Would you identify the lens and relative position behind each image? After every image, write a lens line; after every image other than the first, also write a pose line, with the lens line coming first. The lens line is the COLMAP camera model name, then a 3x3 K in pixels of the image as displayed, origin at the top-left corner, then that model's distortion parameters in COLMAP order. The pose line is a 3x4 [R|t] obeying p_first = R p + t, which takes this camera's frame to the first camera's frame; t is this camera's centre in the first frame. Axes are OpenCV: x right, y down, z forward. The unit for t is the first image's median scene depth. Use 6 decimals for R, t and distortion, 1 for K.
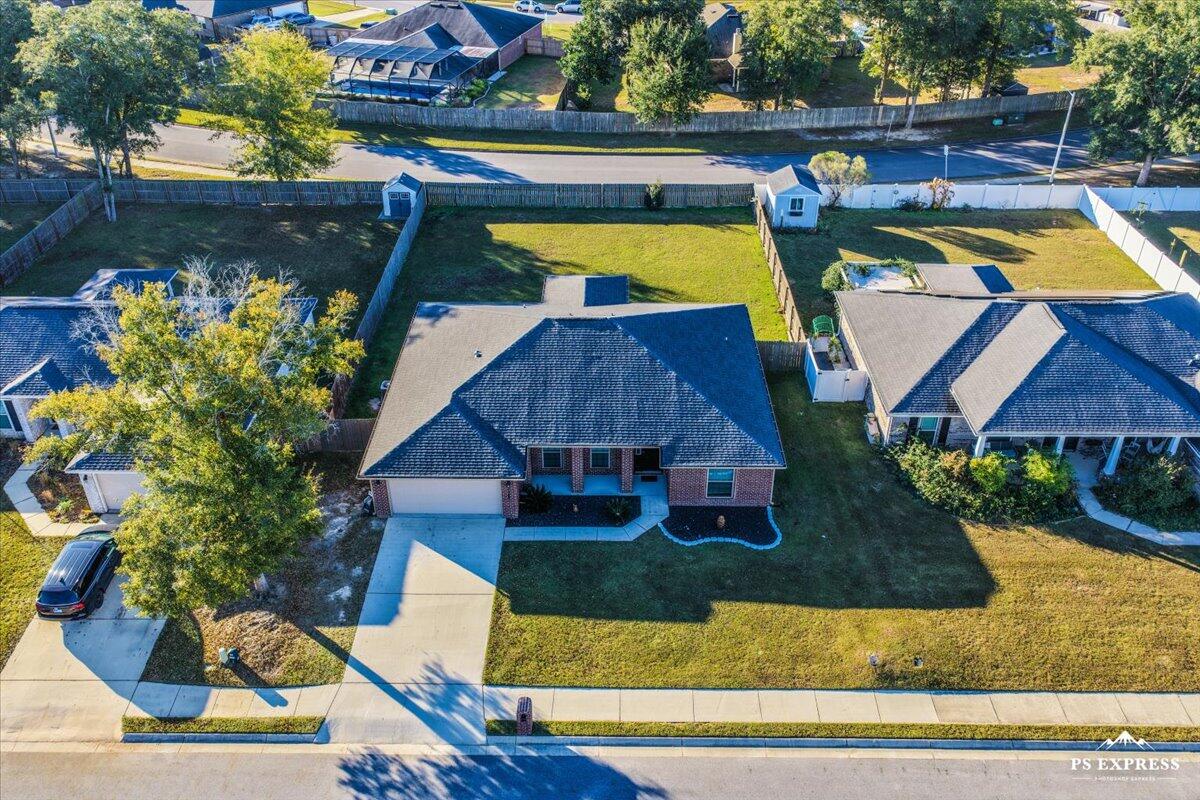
lens RADIAL K [[1000.4, 0, 599.5], [0, 1000.4, 399.8], [0, 0, 1]] dist [0.014141, -0.010009]
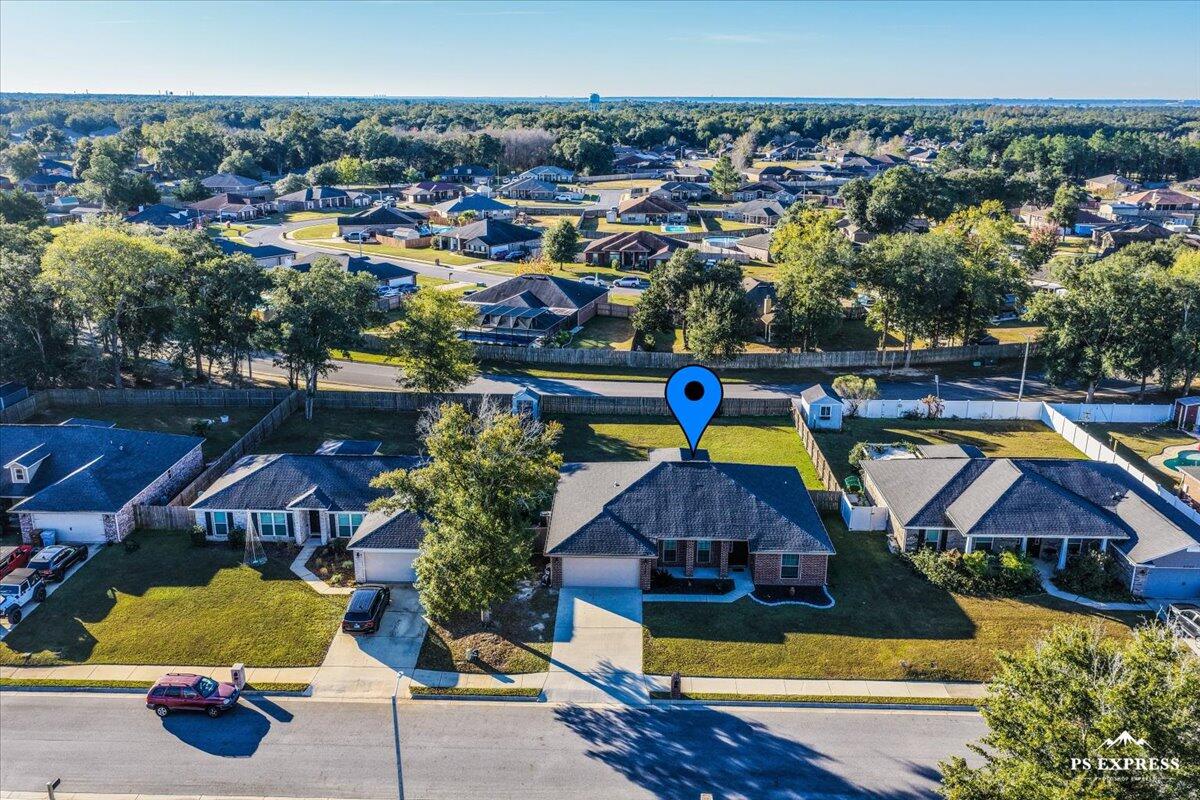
lens RADIAL K [[1000.4, 0, 600.2], [0, 1000.4, 399.4], [0, 0, 1]] dist [0.014141, -0.010009]
pose [[0.999866, 0.011095, -0.012001, -0.130884], [-0.013906, 0.963306, -0.268045, 0.227695], [0.008586, 0.268176, 0.963332, -0.435189]]
